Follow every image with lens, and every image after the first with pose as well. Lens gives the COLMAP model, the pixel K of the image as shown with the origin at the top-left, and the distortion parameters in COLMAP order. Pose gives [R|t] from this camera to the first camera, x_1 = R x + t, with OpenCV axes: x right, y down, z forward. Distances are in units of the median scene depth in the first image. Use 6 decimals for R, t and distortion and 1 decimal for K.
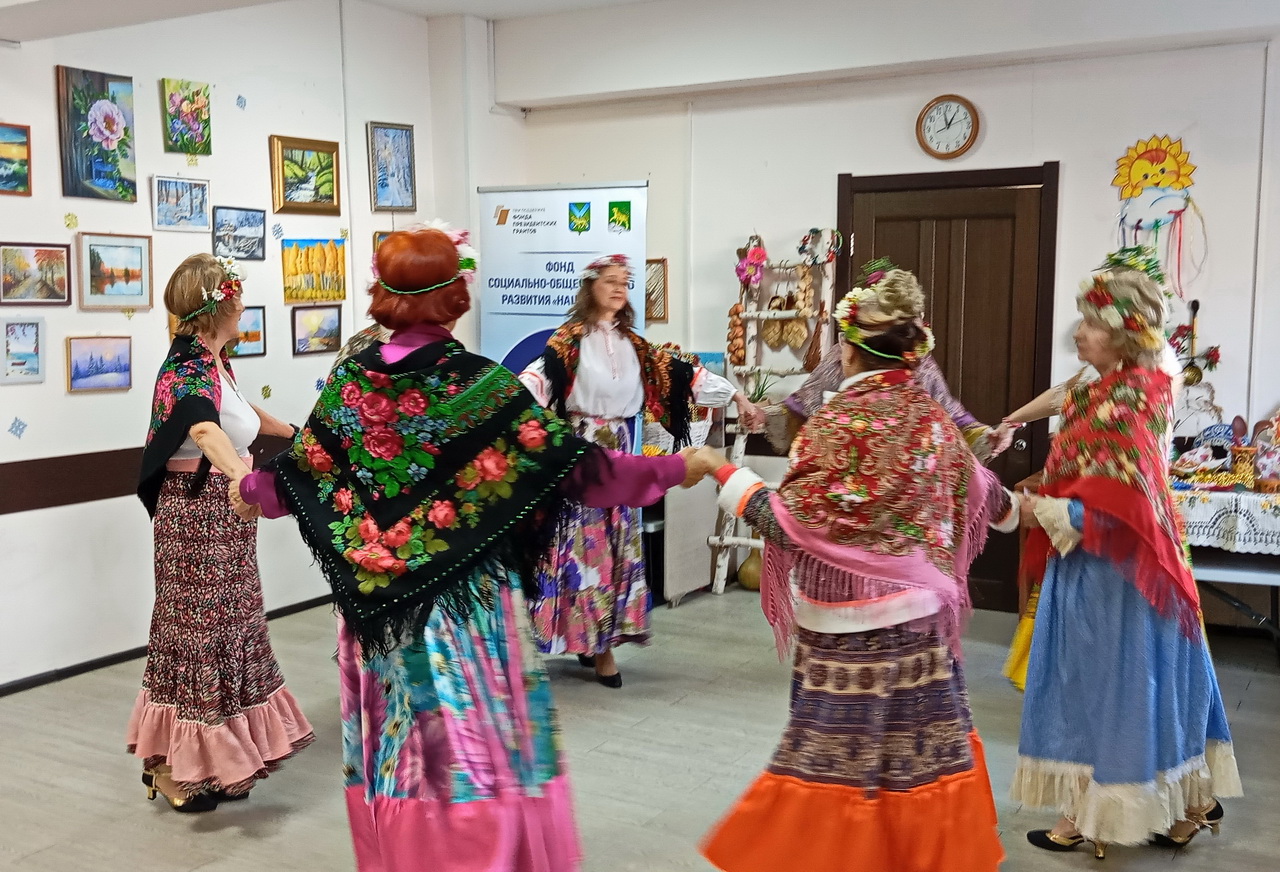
lens RADIAL K [[1366.0, 0, 602.9], [0, 1366.0, 452.8], [0, 0, 1]] dist [0.094959, -0.215265]
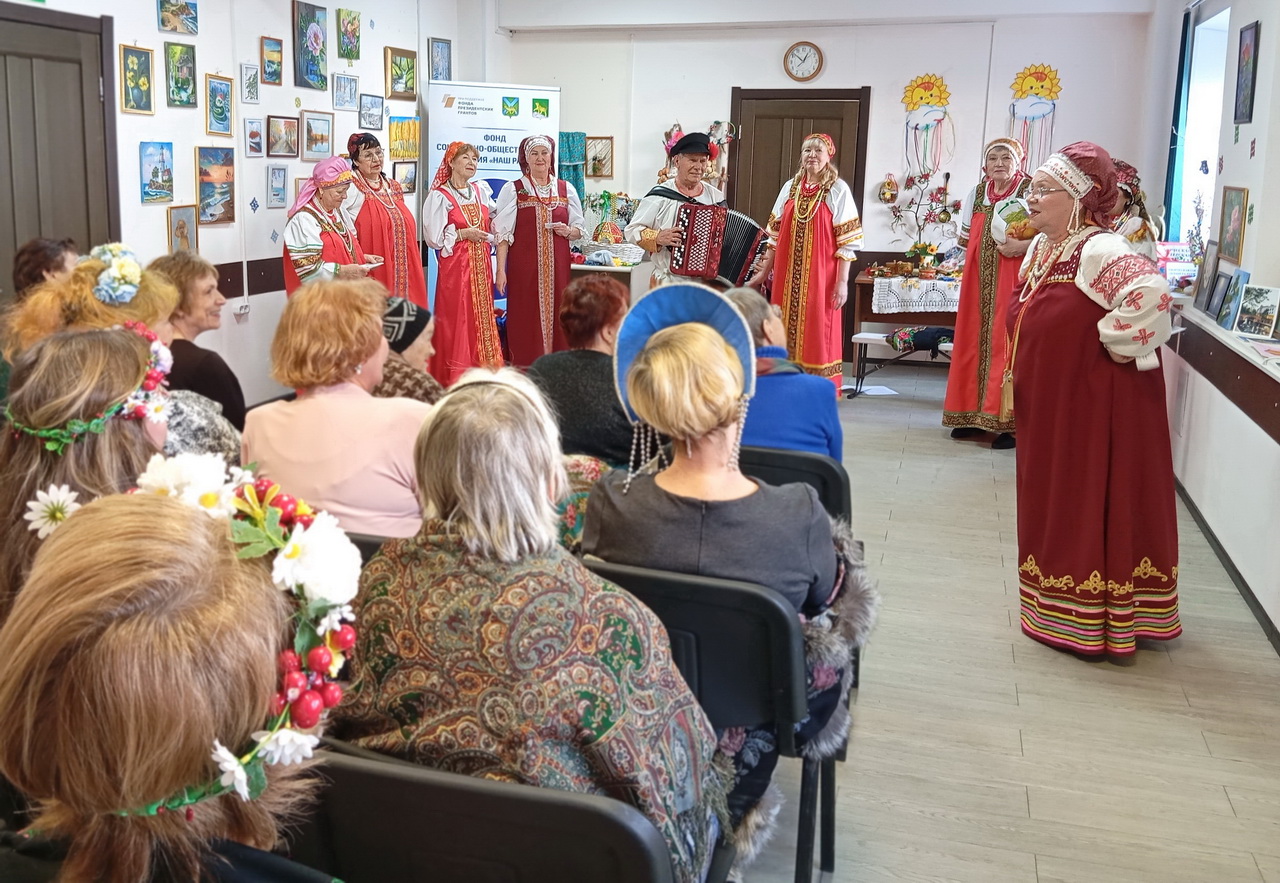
lens RADIAL K [[1156.0, 0, 590.9], [0, 1156.0, 338.3], [0, 0, 1]] dist [0.108289, -0.234269]
pose [[0.974634, -0.006536, 0.223709, -0.318695], [-0.002094, 0.999263, 0.038316, 0.038833], [-0.223795, -0.037812, 0.973902, -0.306450]]
